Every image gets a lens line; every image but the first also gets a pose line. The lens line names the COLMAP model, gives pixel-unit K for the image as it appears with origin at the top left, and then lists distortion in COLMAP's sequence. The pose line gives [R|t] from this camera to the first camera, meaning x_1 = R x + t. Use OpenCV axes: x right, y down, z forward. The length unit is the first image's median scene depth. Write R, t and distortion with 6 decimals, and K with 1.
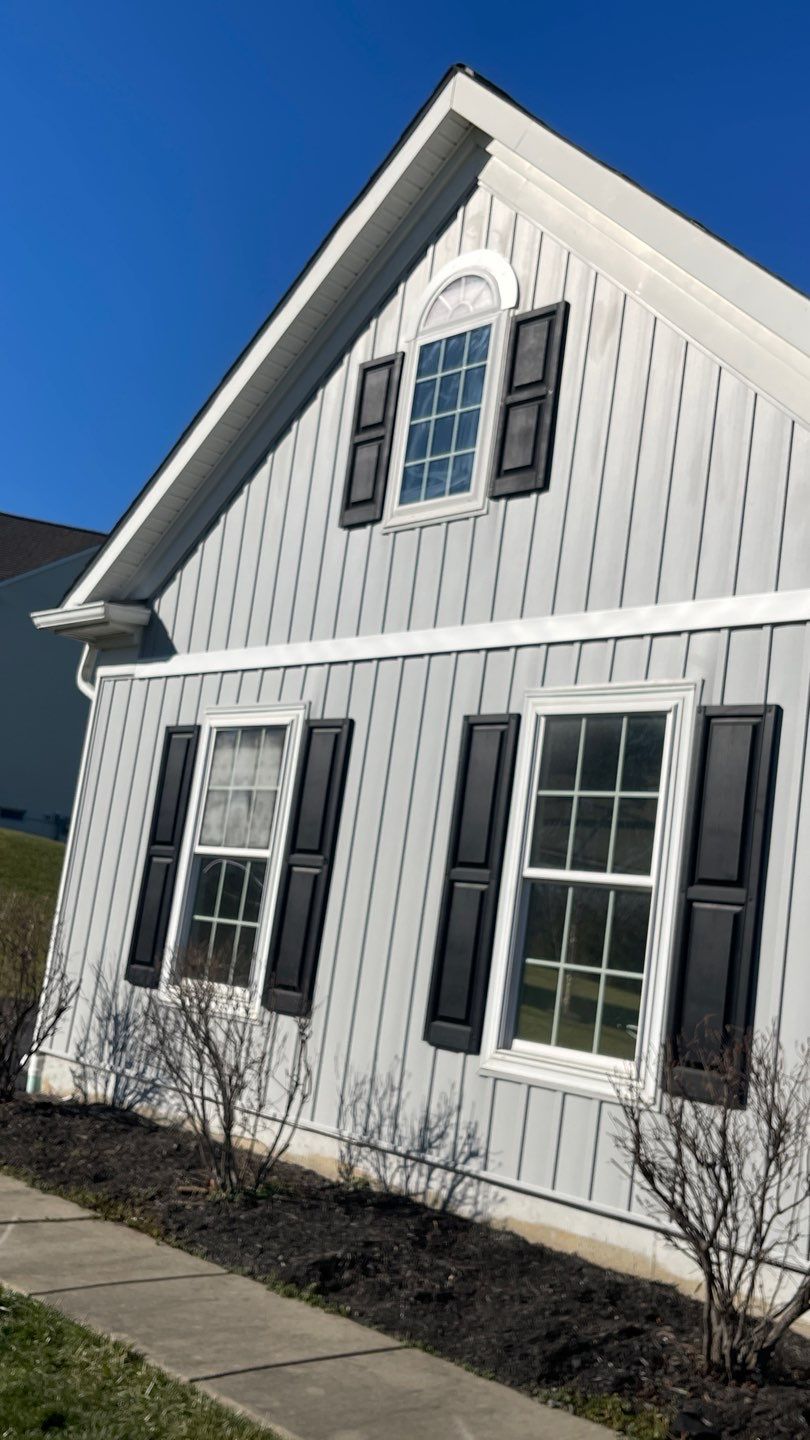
lens RADIAL K [[1394.8, 0, 406.8], [0, 1394.8, 725.8], [0, 0, 1]] dist [0.314081, -1.426574]
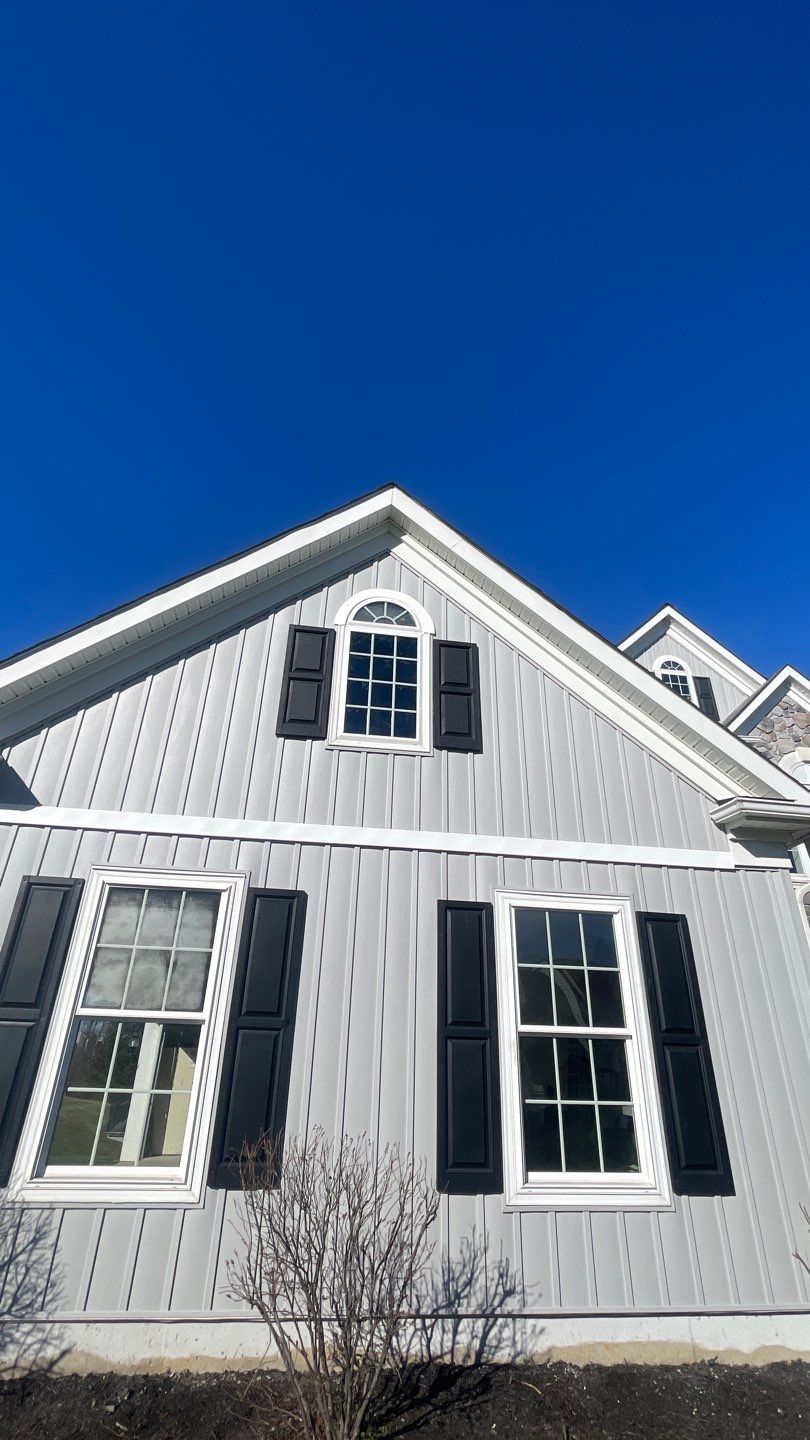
lens RADIAL K [[710.1, 0, 406.2], [0, 710.1, 665.8], [0, 0, 1]] dist [0.000000, -0.000299]
pose [[0.579047, 0.318039, 0.750704, -0.585079], [-0.070851, 0.936922, -0.342281, 0.018222], [-0.812210, 0.145009, 0.565055, 0.623030]]
